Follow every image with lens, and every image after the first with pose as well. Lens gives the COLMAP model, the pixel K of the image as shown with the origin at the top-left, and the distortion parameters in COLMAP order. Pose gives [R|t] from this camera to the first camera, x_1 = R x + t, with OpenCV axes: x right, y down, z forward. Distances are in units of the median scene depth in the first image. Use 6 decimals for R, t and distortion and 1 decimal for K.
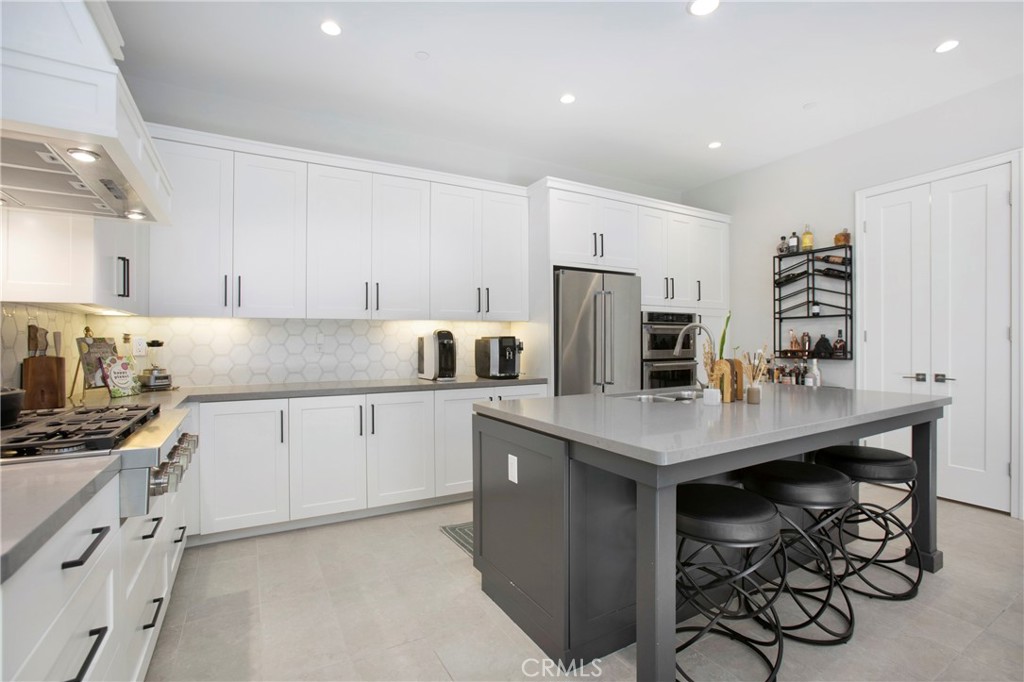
lens RADIAL K [[488.5, 0, 505.0], [0, 488.5, 333.8], [0, 0, 1]] dist [-0.014092, 0.007490]
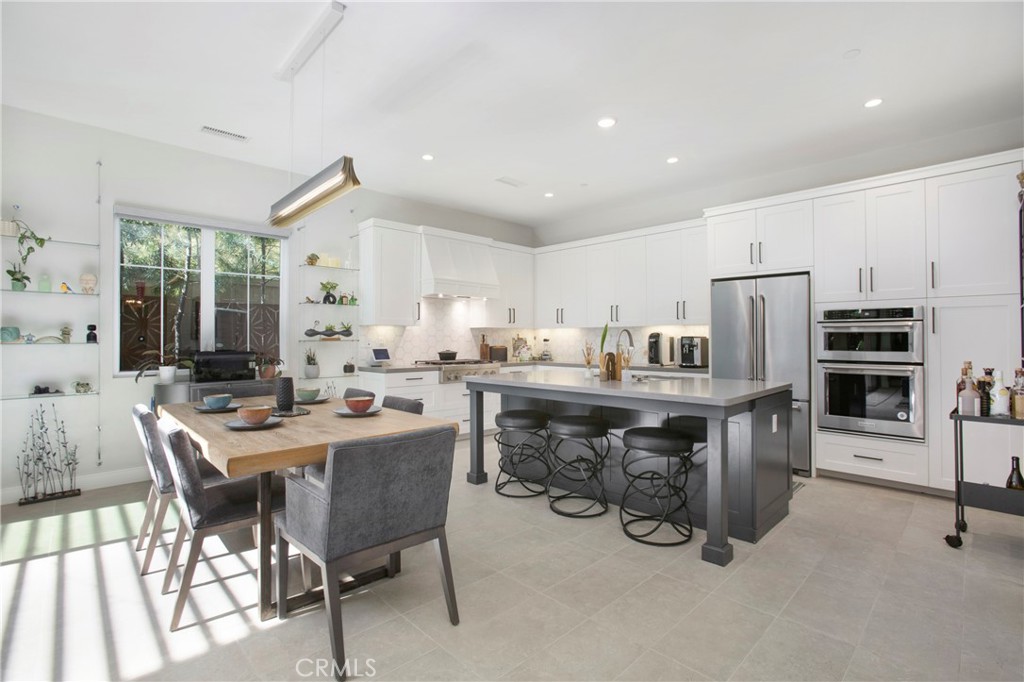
lens RADIAL K [[488.5, 0, 543.3], [0, 488.5, 326.8], [0, 0, 1]] dist [-0.014092, 0.007490]
pose [[0.299010, -0.019287, -0.954055, 1.118921], [0.013735, 0.999779, -0.015906, -0.004812], [0.954151, -0.008348, 0.299209, 0.209610]]
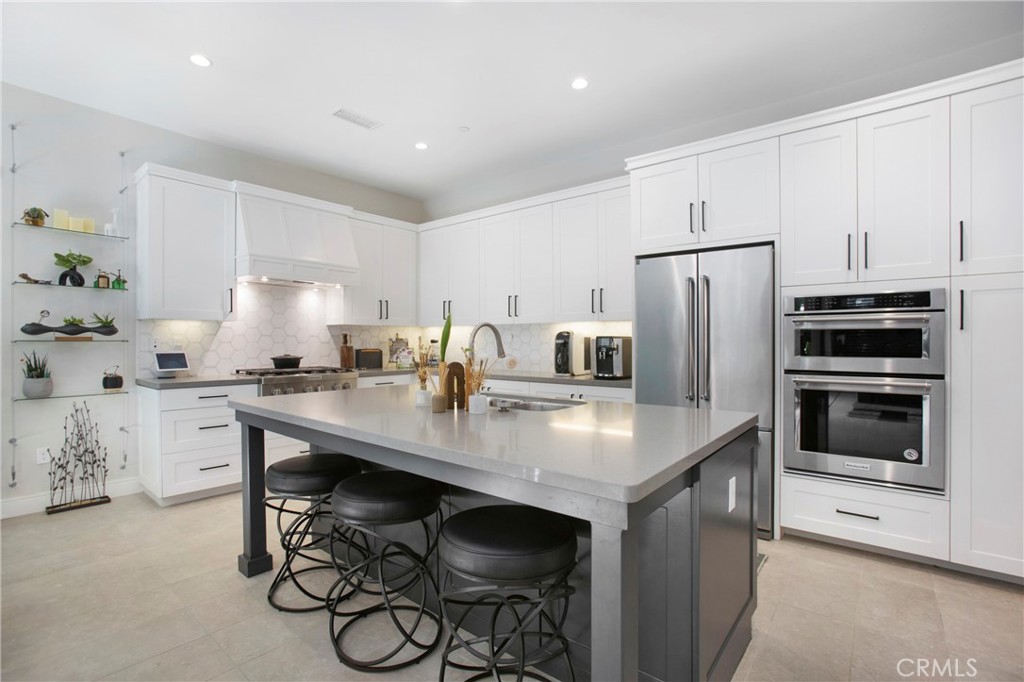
lens RADIAL K [[488.5, 0, 520.7], [0, 488.5, 331.7], [0, 0, 1]] dist [-0.014092, 0.007490]
pose [[0.365843, -0.013653, -0.930576, 0.816548], [0.011514, 0.999882, -0.010143, 0.004366], [0.930605, -0.007004, 0.365957, 0.465453]]
